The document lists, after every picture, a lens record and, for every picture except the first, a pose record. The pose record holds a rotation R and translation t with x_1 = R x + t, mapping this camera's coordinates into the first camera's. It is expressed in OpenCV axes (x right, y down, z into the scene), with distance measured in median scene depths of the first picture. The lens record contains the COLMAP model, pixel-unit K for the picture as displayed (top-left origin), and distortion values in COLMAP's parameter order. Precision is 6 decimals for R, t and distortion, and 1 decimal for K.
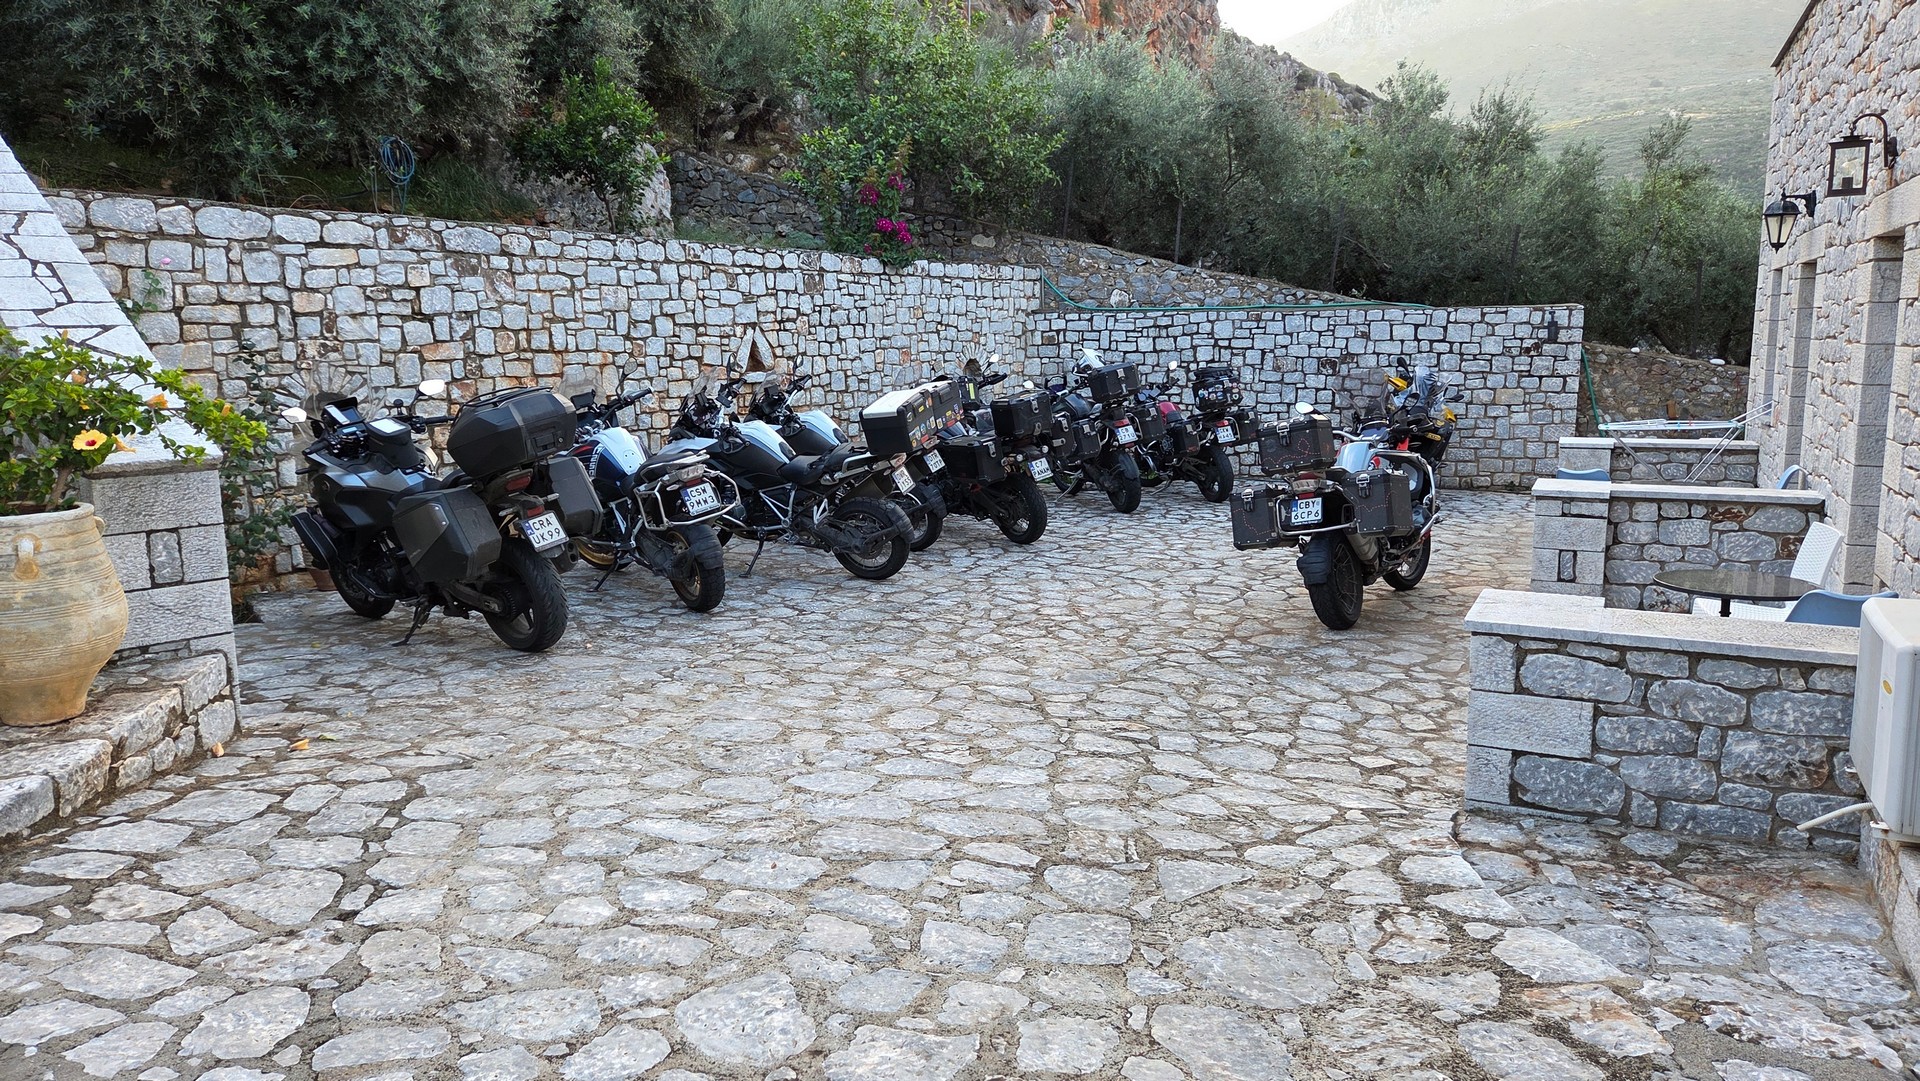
lens RADIAL K [[1277.5, 0, 961.0], [0, 1277.5, 541.3], [0, 0, 1]] dist [0.077254, -0.067234]
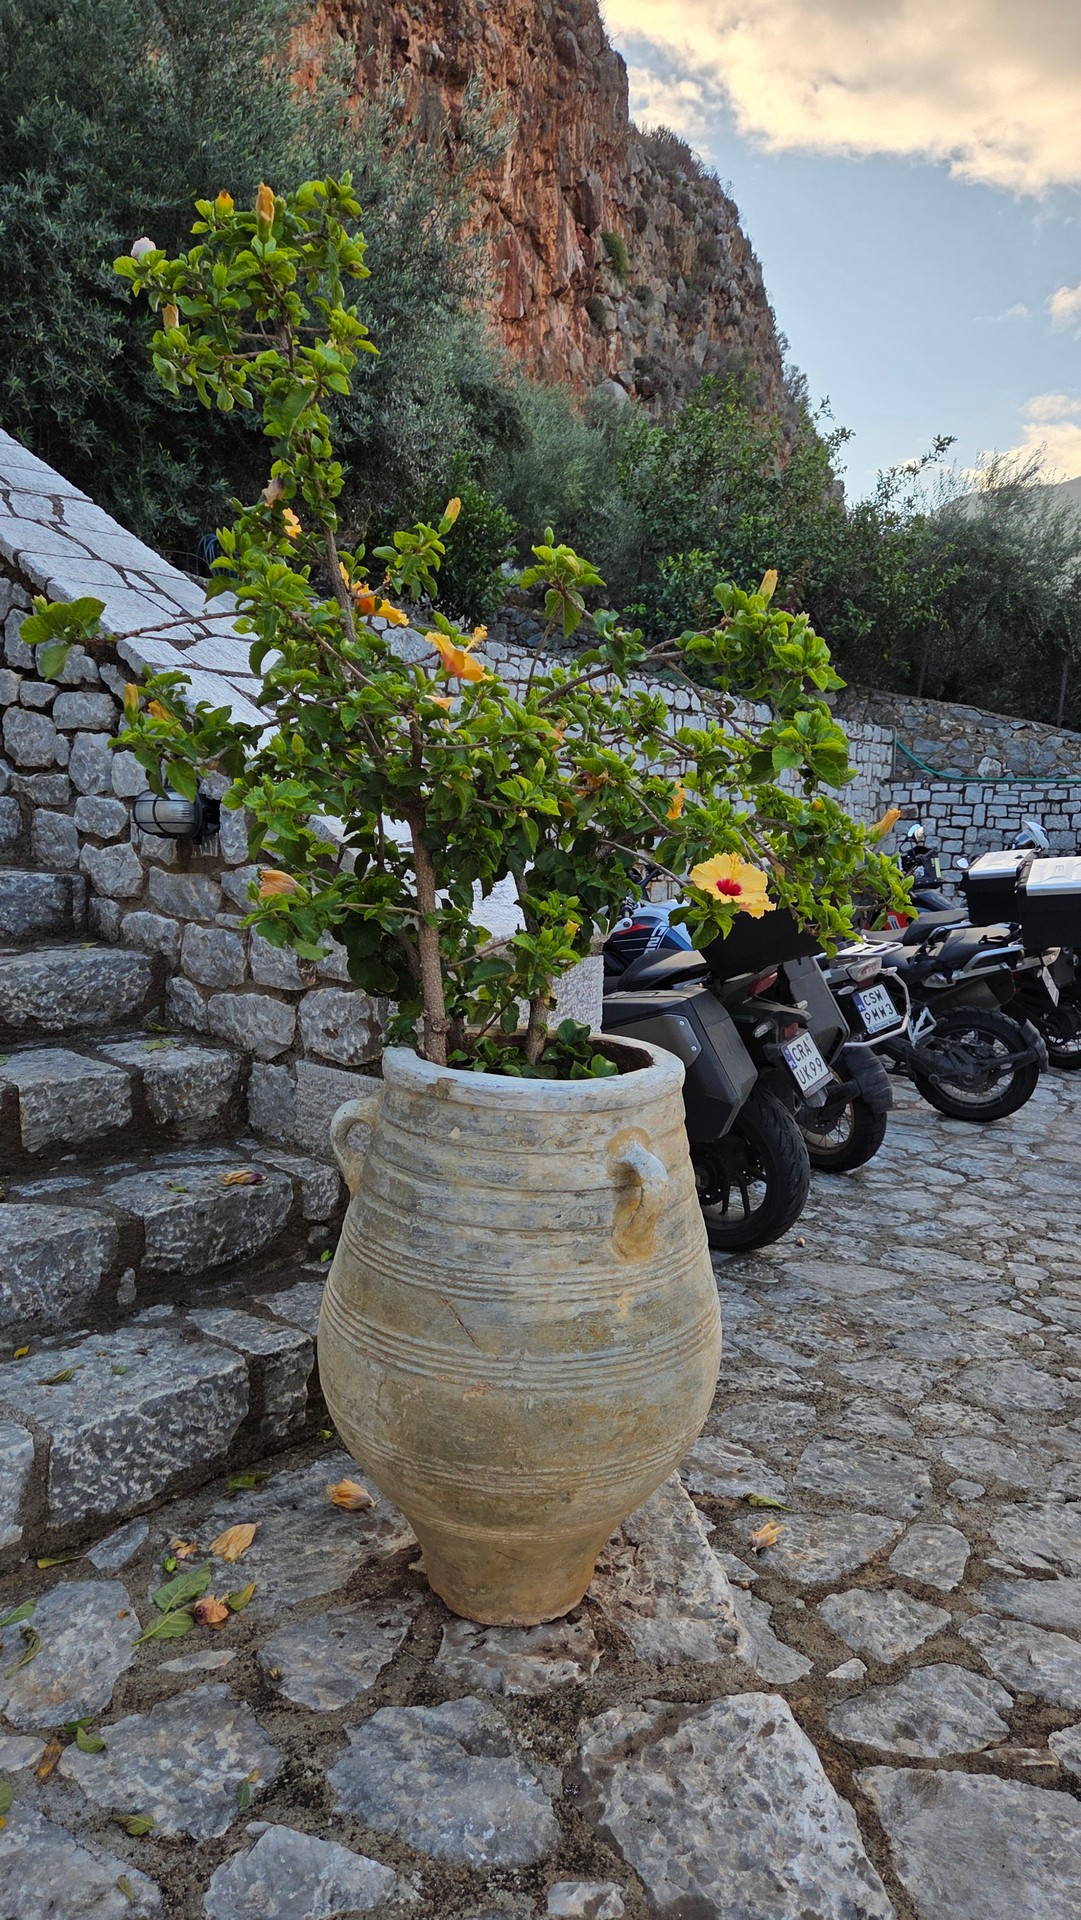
lens RADIAL K [[1277.5, 0, 529.4], [0, 1277.5, 974.4], [0, 0, 1]] dist [0.077254, -0.067234]
pose [[0.999518, 0.029670, 0.009150, -0.242030], [-0.029258, 0.998678, -0.042256, -0.010643], [-0.010392, 0.041967, 0.999065, 0.206763]]
